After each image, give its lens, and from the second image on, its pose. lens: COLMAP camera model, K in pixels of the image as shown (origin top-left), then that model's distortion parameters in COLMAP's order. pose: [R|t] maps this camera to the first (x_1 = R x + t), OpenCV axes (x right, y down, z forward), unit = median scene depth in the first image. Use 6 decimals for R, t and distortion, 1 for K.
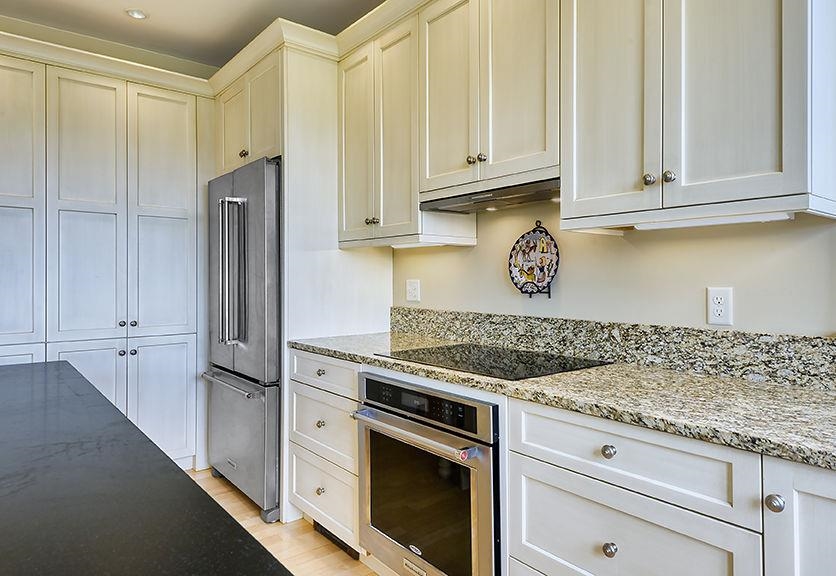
lens RADIAL K [[532.6, 0, 418.4], [0, 532.6, 287.5], [0, 0, 1]] dist [0.024493, -0.000814]
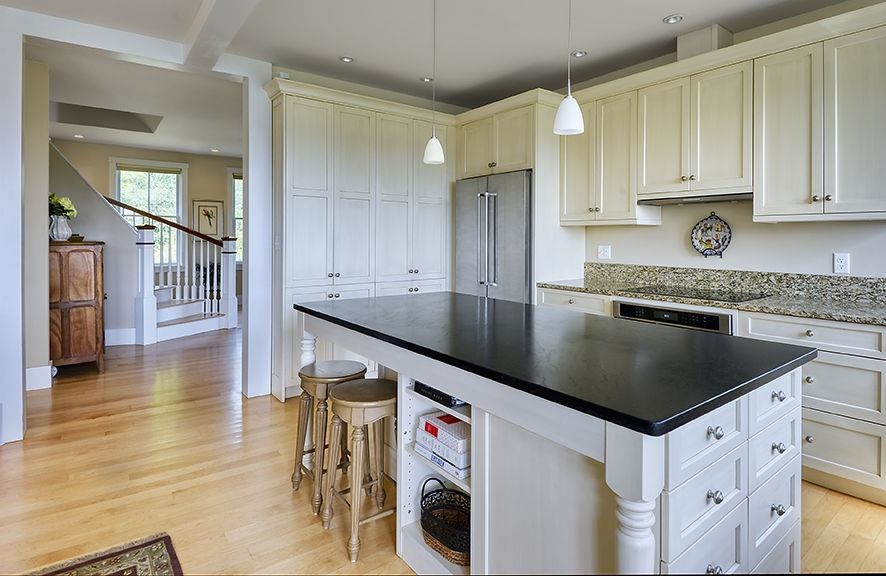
lens RADIAL K [[455.6, 0, 406.4], [0, 455.6, 240.0], [0, 0, 1]] dist [-0.044386, -0.000375]
pose [[0.997431, 0.008064, -0.071172, -0.646417], [-0.008862, 0.999901, -0.010907, -0.013340], [0.071077, 0.011510, 0.997404, -0.477123]]
